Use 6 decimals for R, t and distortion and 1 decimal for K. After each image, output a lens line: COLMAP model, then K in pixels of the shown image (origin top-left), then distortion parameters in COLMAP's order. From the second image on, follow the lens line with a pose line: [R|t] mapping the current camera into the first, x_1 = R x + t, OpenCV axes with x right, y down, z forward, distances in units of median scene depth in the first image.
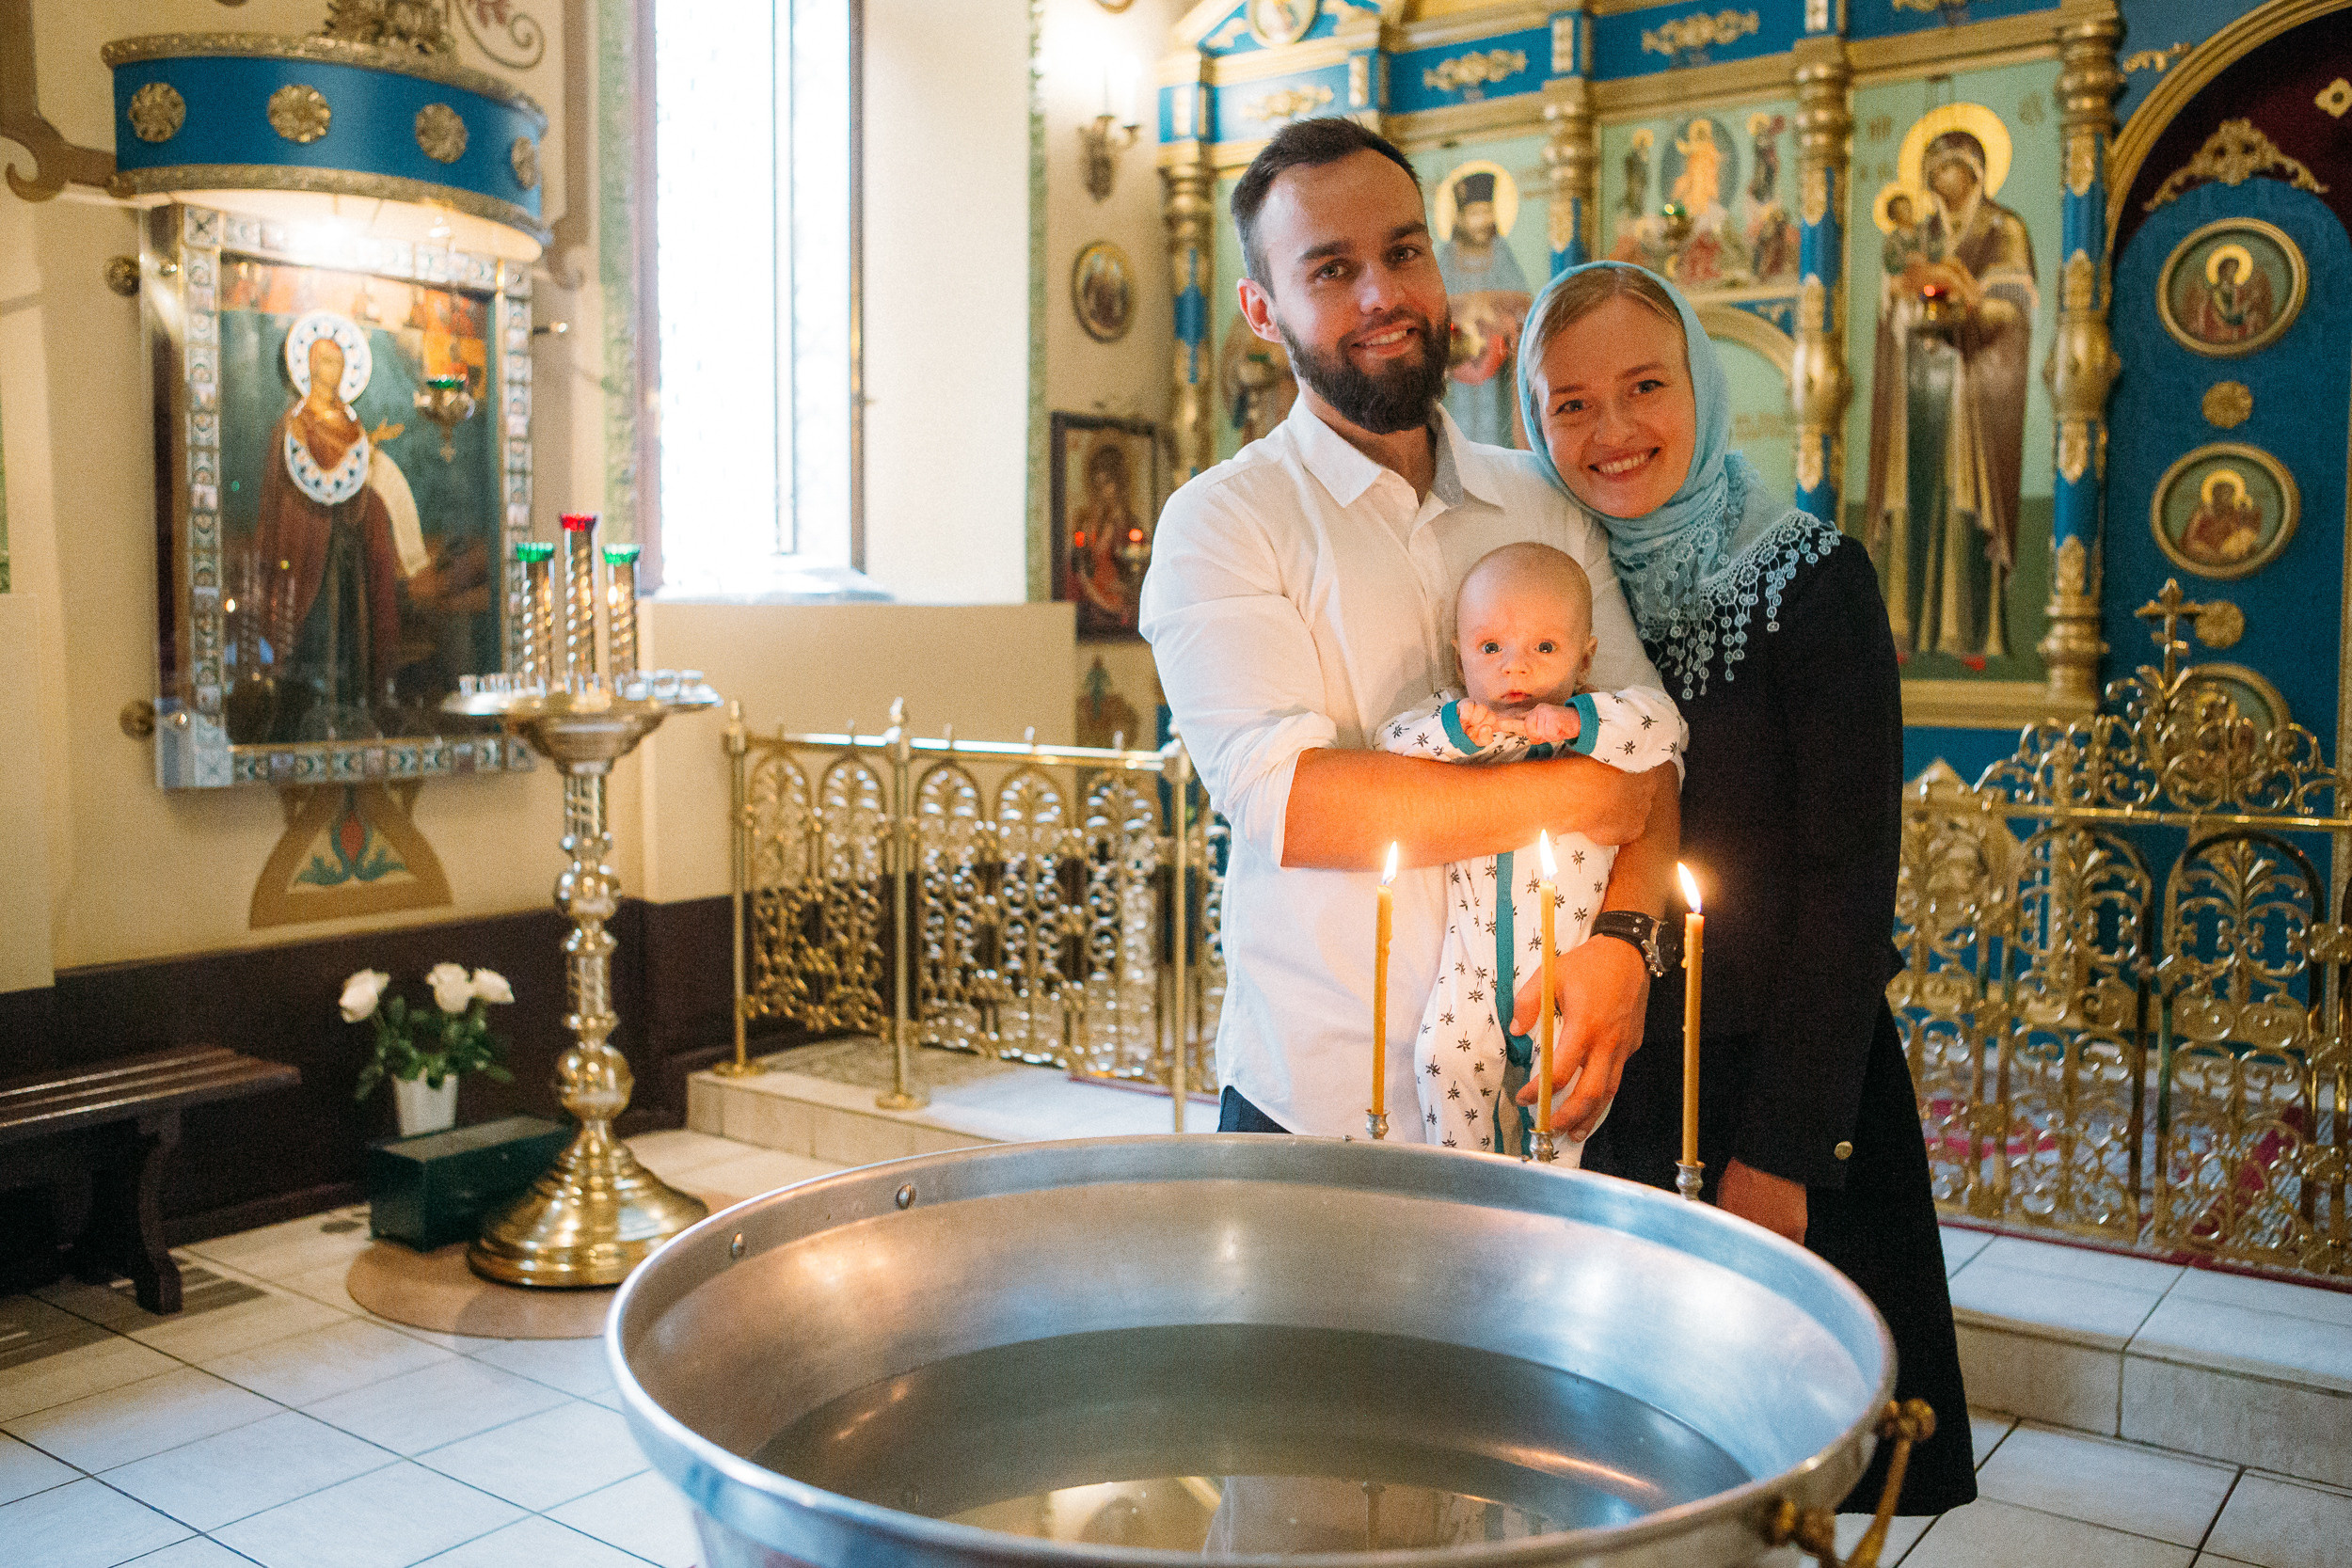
lens RADIAL K [[2041.1, 0, 1176.0], [0, 2041.1, 784.0], [0, 0, 1]] dist [0.000649, 0.019234]
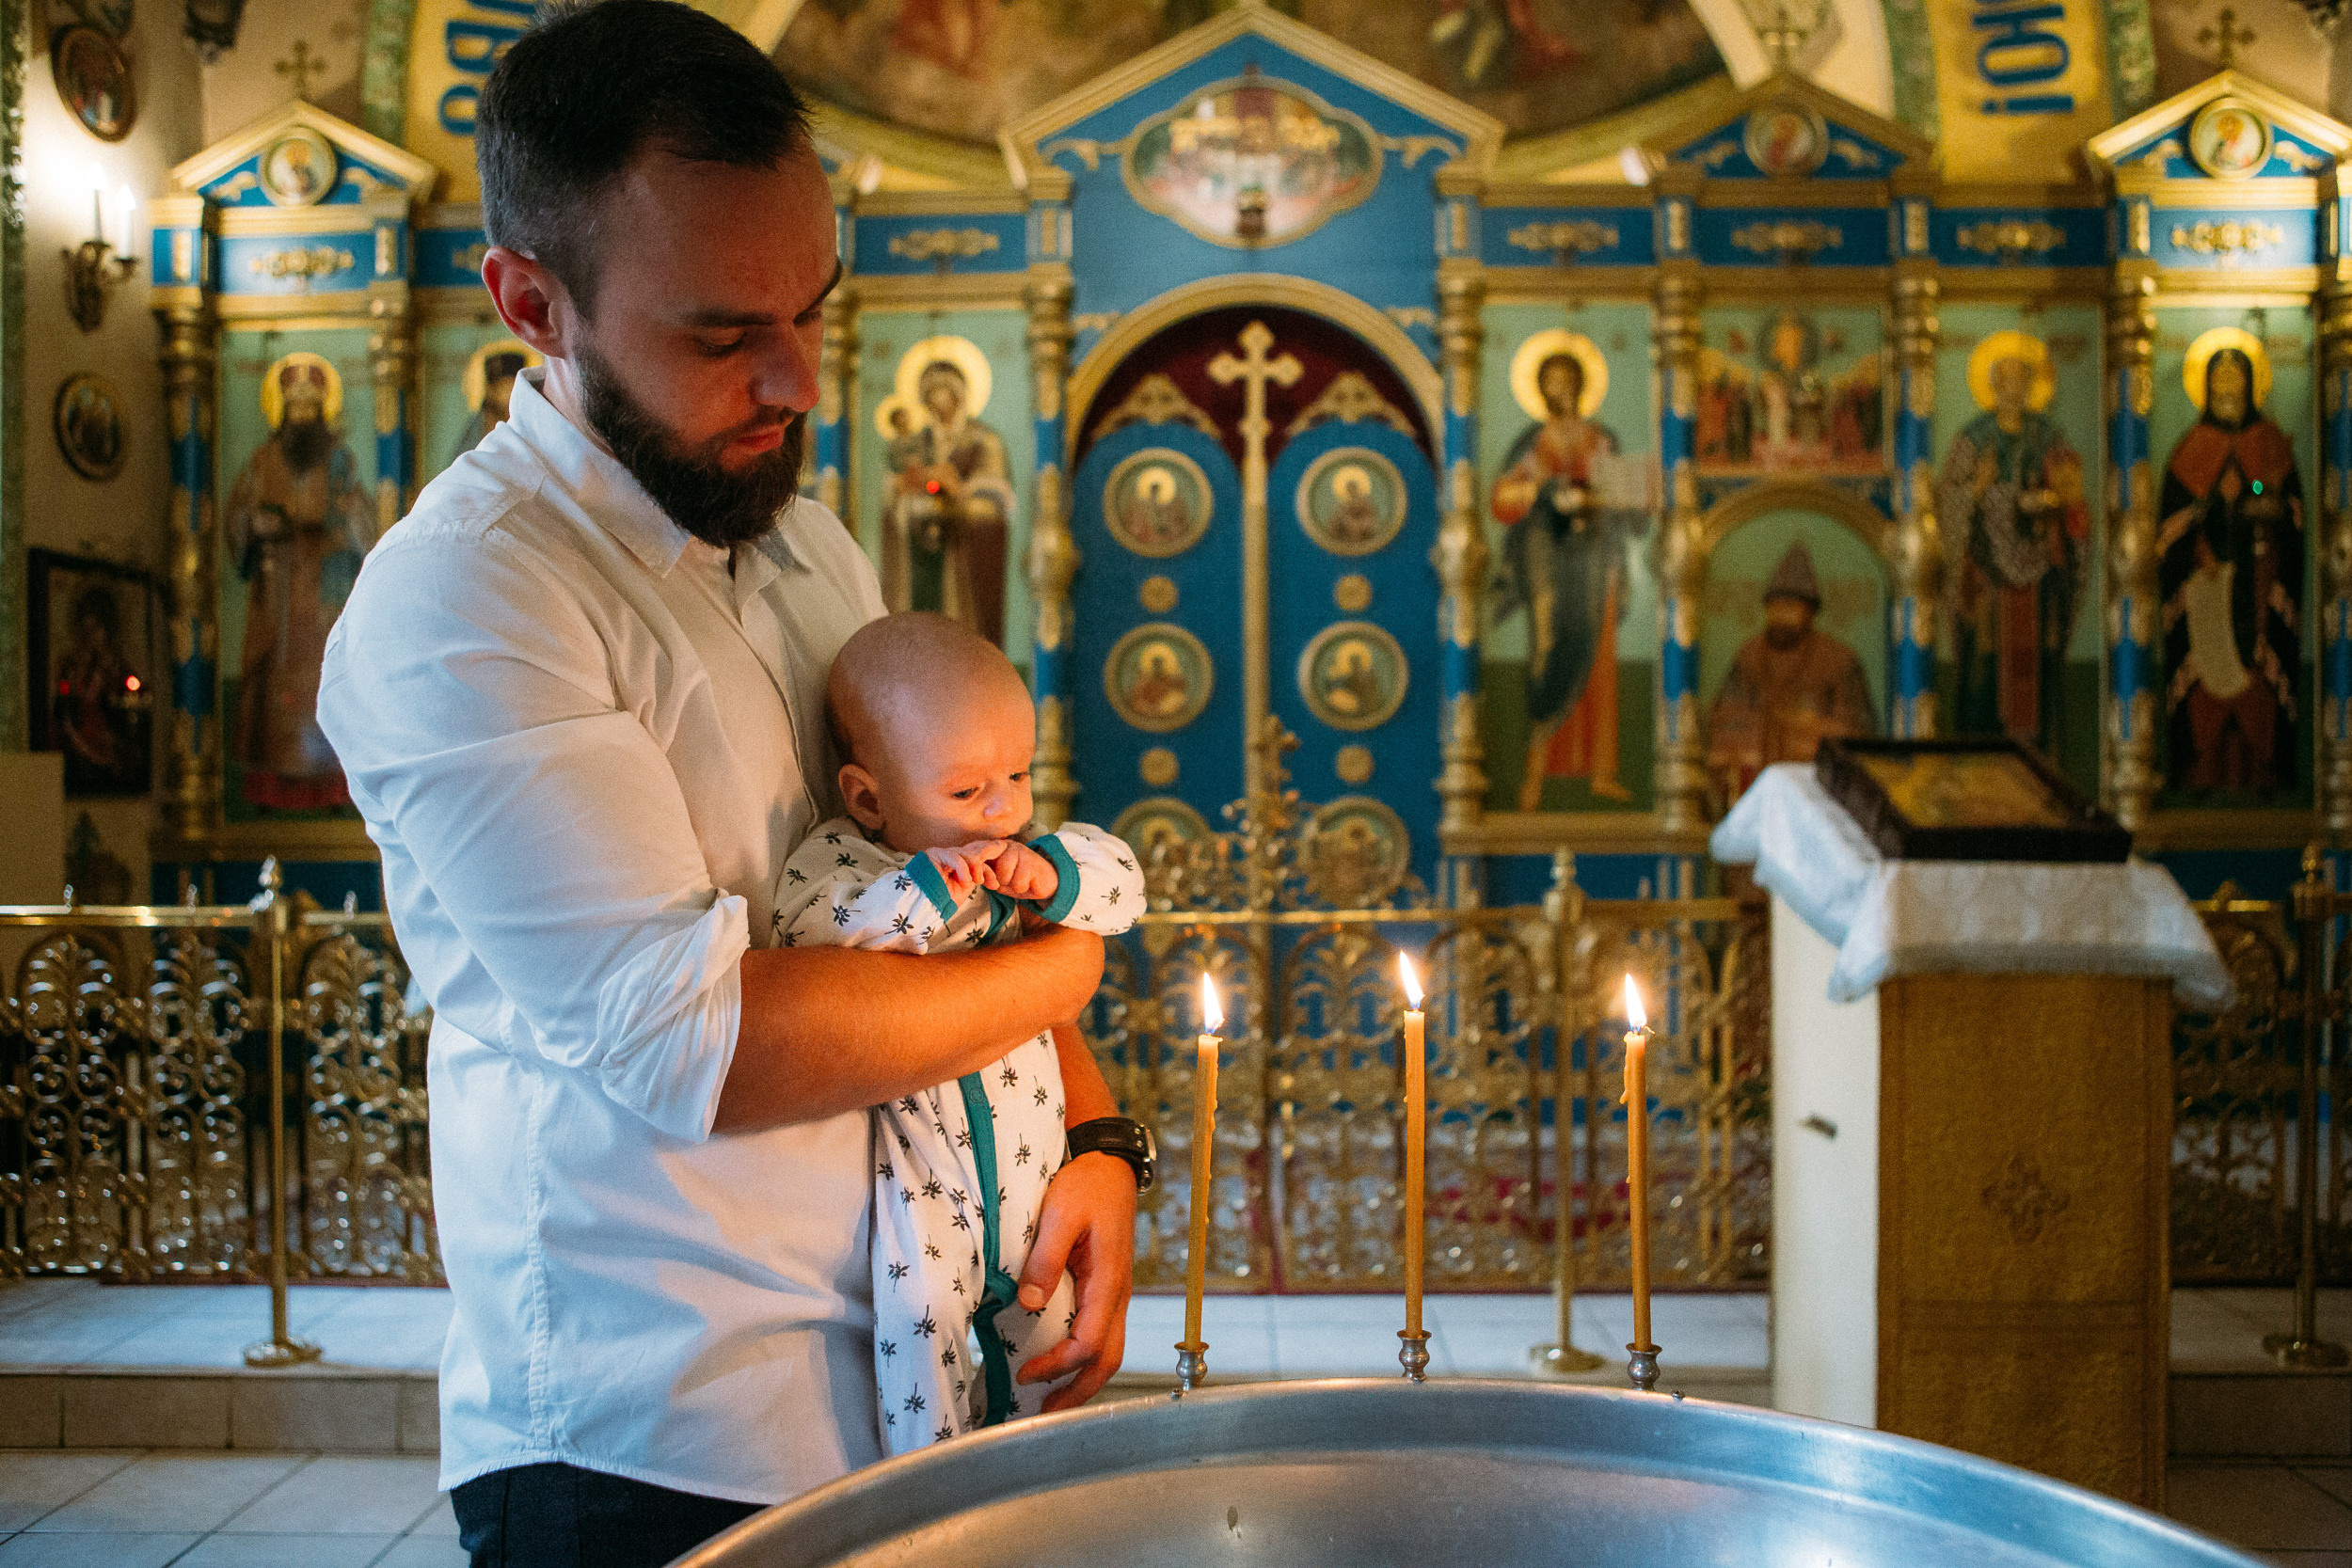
lens RADIAL K [[1729.8, 0, 1176.0], [0, 1729.8, 784.0], [0, 0, 1]] dist [-0.052509, 0.061711]
pose [[0.841594, -0.009175, 0.540033, -0.055391], [0.051529, 0.996659, -0.063370, -0.000189], [-0.537648, 0.081160, 0.839255, 0.102383]]
